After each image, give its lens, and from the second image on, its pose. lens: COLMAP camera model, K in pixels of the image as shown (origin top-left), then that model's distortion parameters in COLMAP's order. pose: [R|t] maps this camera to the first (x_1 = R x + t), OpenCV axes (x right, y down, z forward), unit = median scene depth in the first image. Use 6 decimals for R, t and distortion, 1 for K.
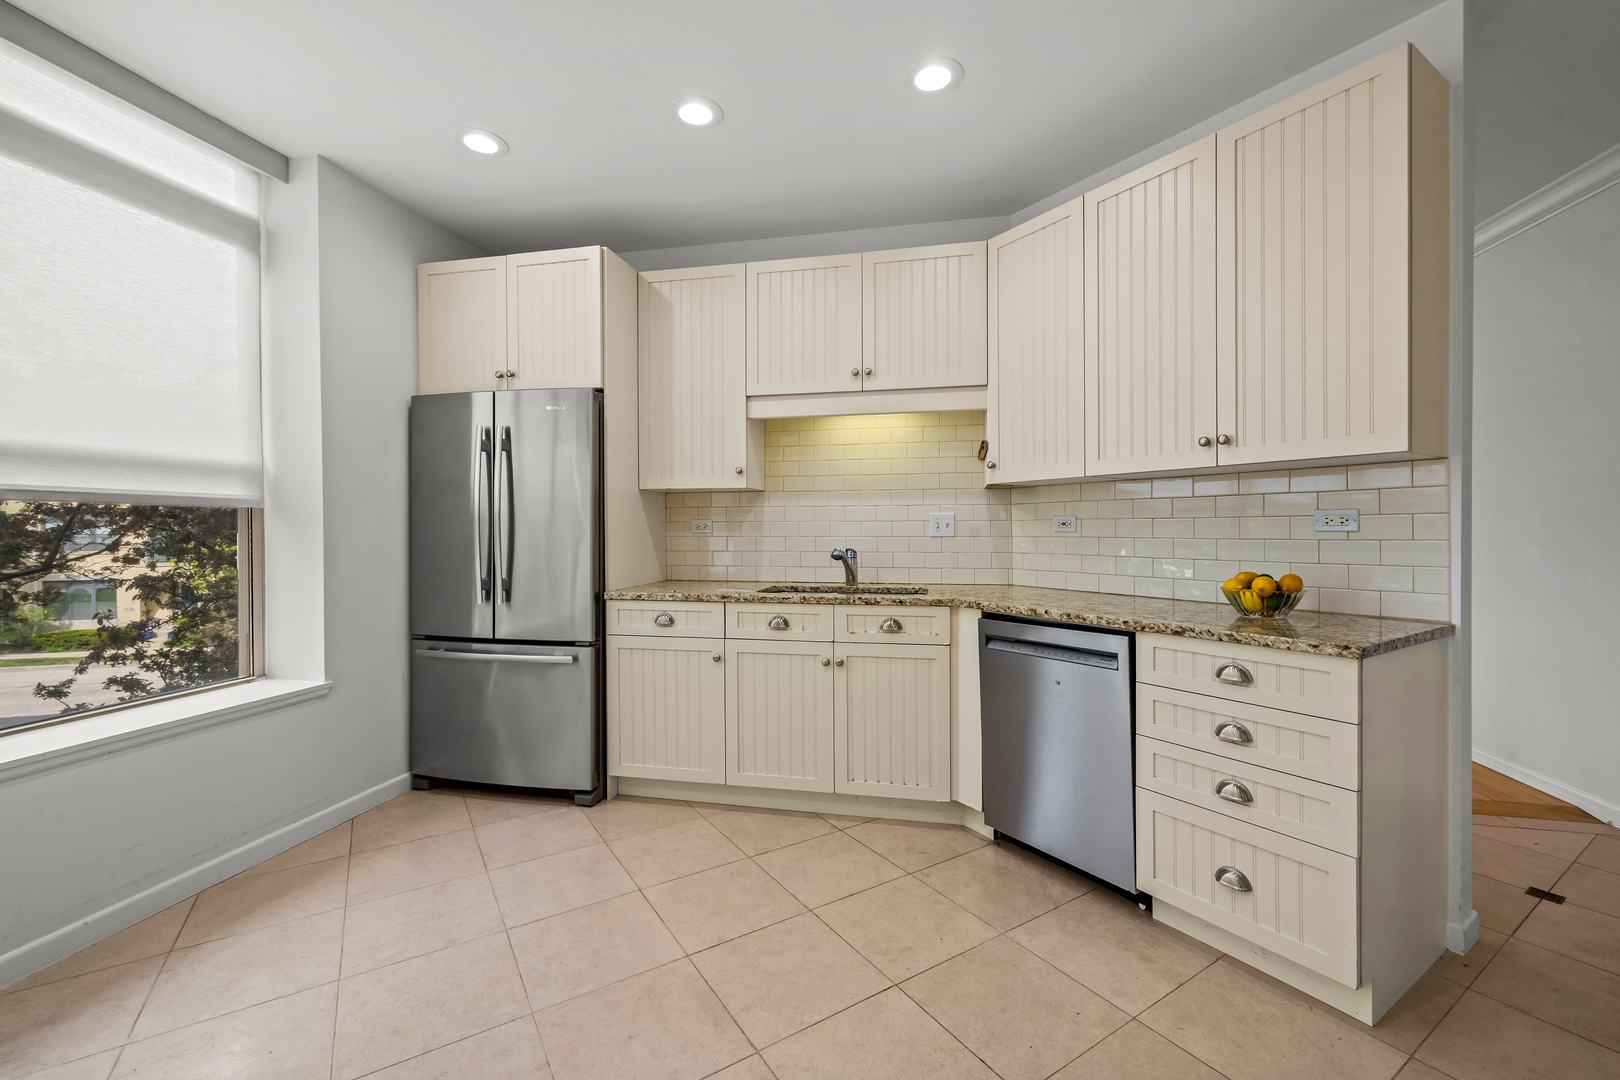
lens RADIAL K [[677.0, 0, 809.3], [0, 677.0, 534.1], [0, 0, 1]] dist [-0.000271, -0.000127]
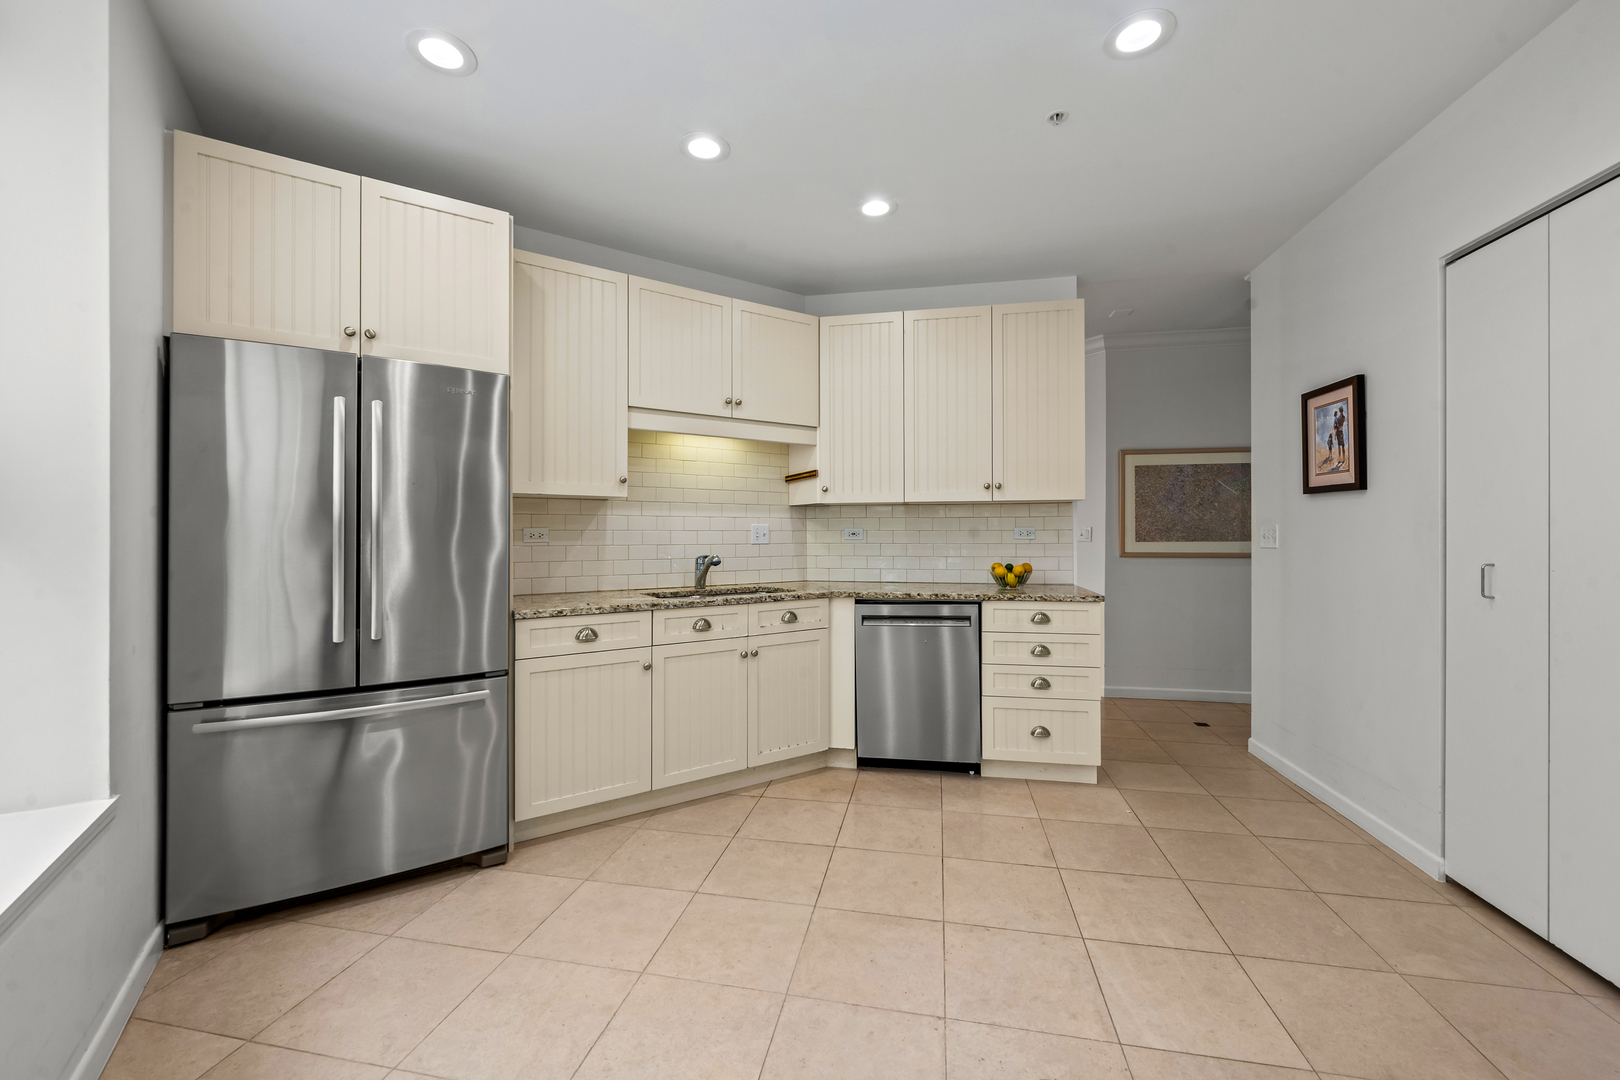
lens RADIAL K [[646.9, 0, 811.4], [0, 646.9, 532.2], [0, 0, 1]] dist [-0.002024, -0.000149]
pose [[0.691525, 0.004547, 0.722338, -0.671303], [0.004726, 0.999930, -0.010819, -0.005123], [-0.722337, 0.010895, 0.691455, 0.156648]]
